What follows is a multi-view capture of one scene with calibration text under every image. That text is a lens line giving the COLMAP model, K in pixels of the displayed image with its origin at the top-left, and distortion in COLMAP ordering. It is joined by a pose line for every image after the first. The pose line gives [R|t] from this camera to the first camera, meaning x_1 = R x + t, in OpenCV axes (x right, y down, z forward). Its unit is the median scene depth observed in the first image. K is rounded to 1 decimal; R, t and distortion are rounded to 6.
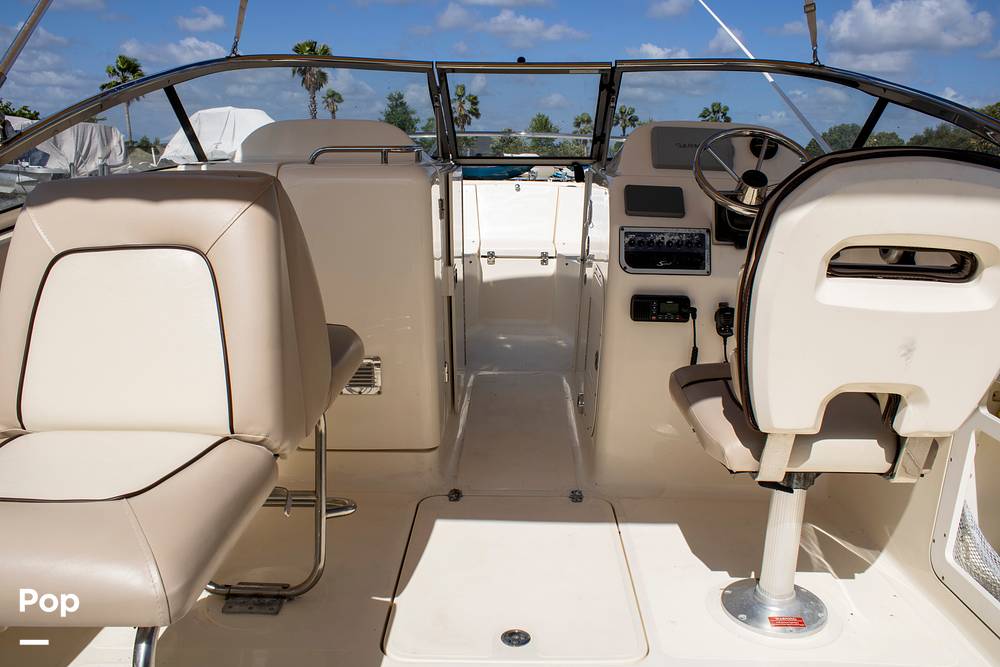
lens RADIAL K [[830.1, 0, 503.5], [0, 830.1, 330.6], [0, 0, 1]] dist [-0.174612, 0.161579]
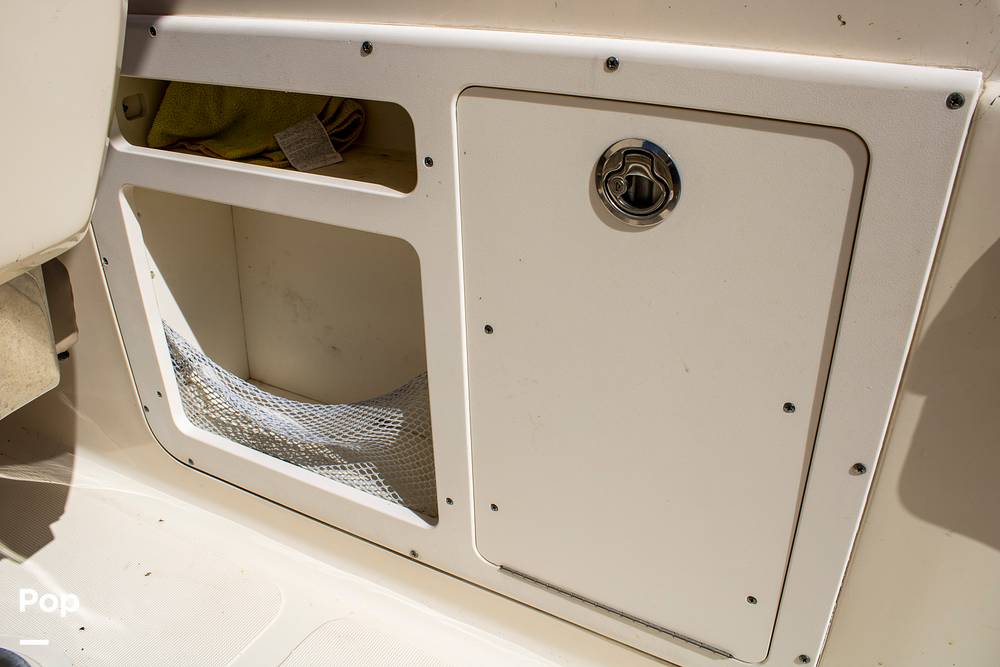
lens RADIAL K [[830.1, 0, 503.5], [0, 830.1, 330.6], [0, 0, 1]] dist [-0.174612, 0.161579]
pose [[0.495012, -0.490845, 0.716962, 0.312632], [0.245623, 0.870545, 0.426405, 0.048078], [-0.833446, -0.034973, 0.551493, 0.528343]]
